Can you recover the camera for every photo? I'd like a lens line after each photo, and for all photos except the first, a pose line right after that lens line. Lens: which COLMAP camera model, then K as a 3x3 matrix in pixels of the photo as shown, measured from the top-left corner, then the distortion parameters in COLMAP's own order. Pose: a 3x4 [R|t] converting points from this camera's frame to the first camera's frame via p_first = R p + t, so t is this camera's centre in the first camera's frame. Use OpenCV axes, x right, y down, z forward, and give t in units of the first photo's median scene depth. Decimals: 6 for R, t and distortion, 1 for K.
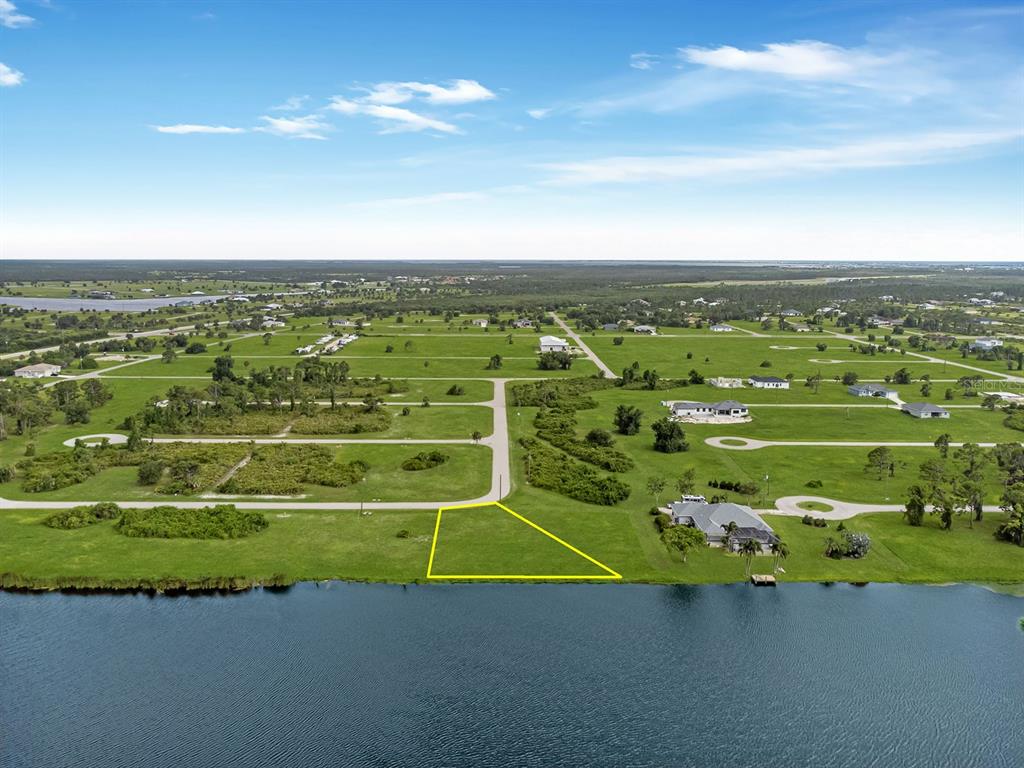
lens RADIAL K [[793.3, 0, 511.4], [0, 793.3, 378.2], [0, 0, 1]] dist [0.026778, -0.000818]
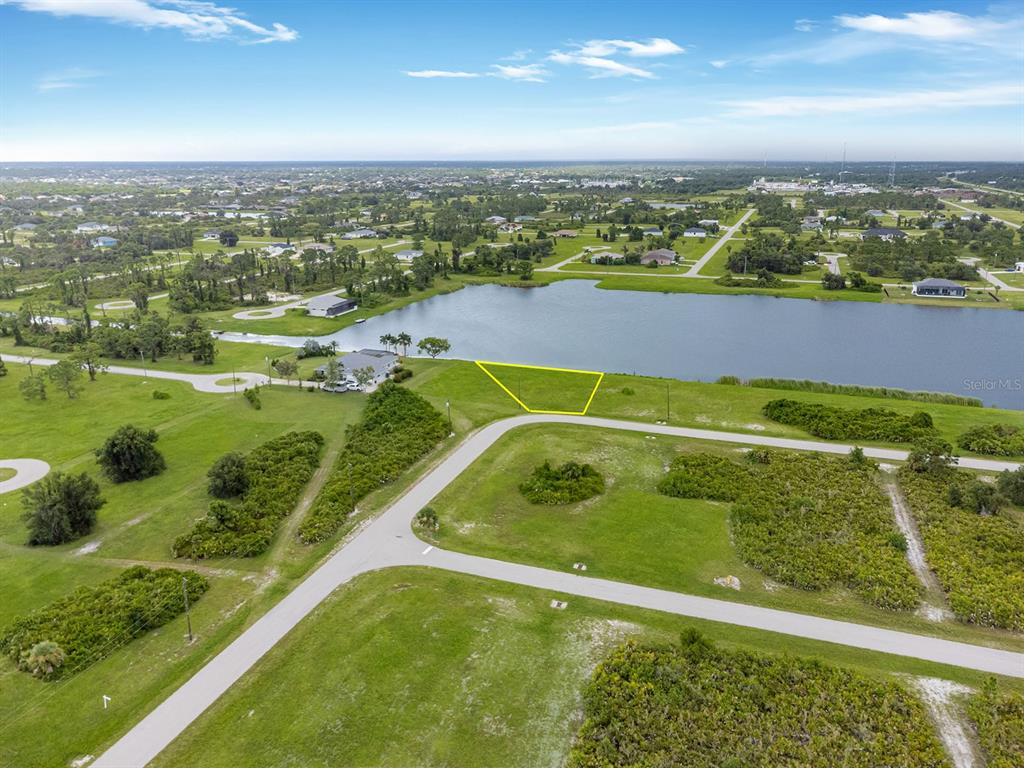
lens RADIAL K [[772.5, 0, 513.4], [0, 772.5, 372.0], [0, 0, 1]] dist [0.023143, -0.002887]
pose [[-0.934583, -0.099633, 0.341507, -0.198562], [0.053200, 0.910042, 0.411089, -0.158091], [-0.351744, 0.402365, -0.845209, 1.109110]]
